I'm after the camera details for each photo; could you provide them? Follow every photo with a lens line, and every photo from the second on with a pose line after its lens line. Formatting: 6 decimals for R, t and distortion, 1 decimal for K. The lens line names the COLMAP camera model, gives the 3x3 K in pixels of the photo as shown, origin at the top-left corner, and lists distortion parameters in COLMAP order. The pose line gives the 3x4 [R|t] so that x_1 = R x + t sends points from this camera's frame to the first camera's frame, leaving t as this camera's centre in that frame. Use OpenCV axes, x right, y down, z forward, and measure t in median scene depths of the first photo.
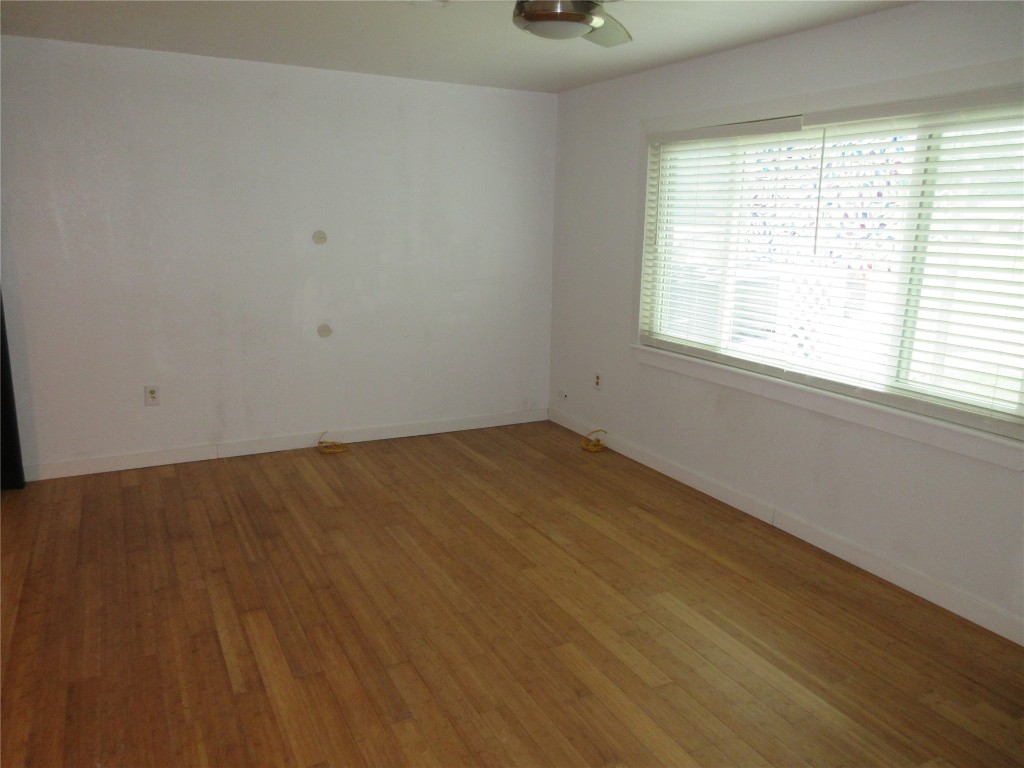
lens RADIAL K [[768.1, 0, 512.0], [0, 768.1, 384.0], [0, 0, 1]] dist [-0.004943, 0.000494]
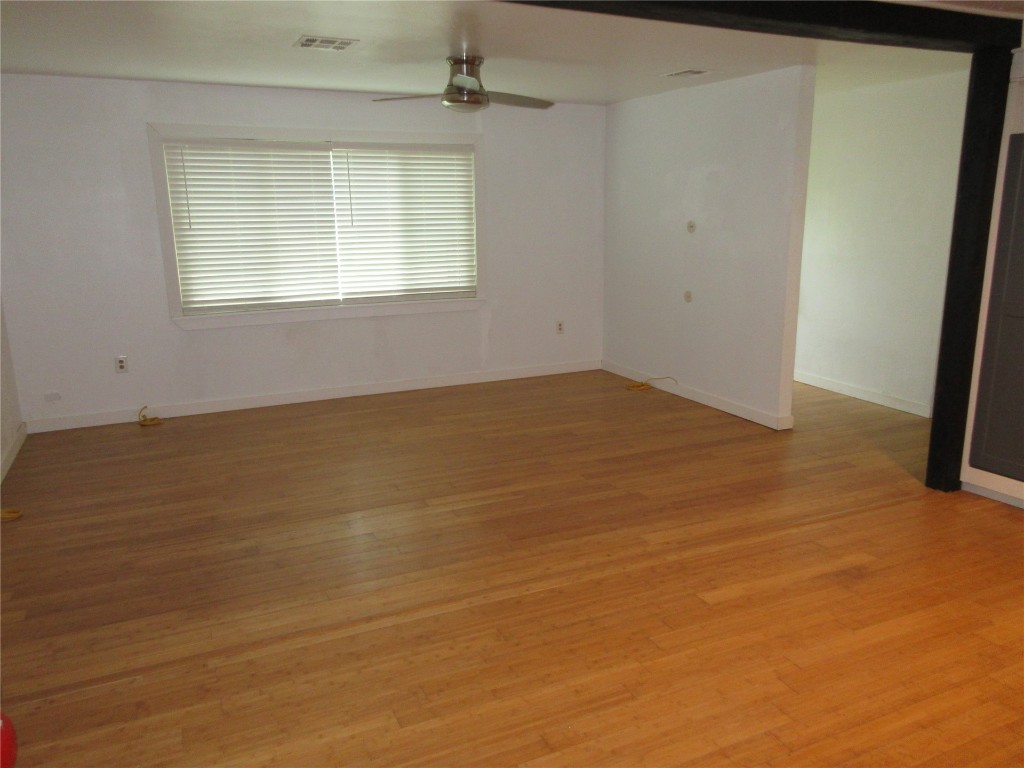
lens RADIAL K [[768.1, 0, 512.0], [0, 768.1, 384.0], [0, 0, 1]] dist [-0.004943, 0.000494]
pose [[0.049565, -0.247364, 0.967654, -1.288420], [0.225264, 0.946650, 0.230457, -0.146817], [-0.973036, 0.206555, 0.102643, 0.543289]]
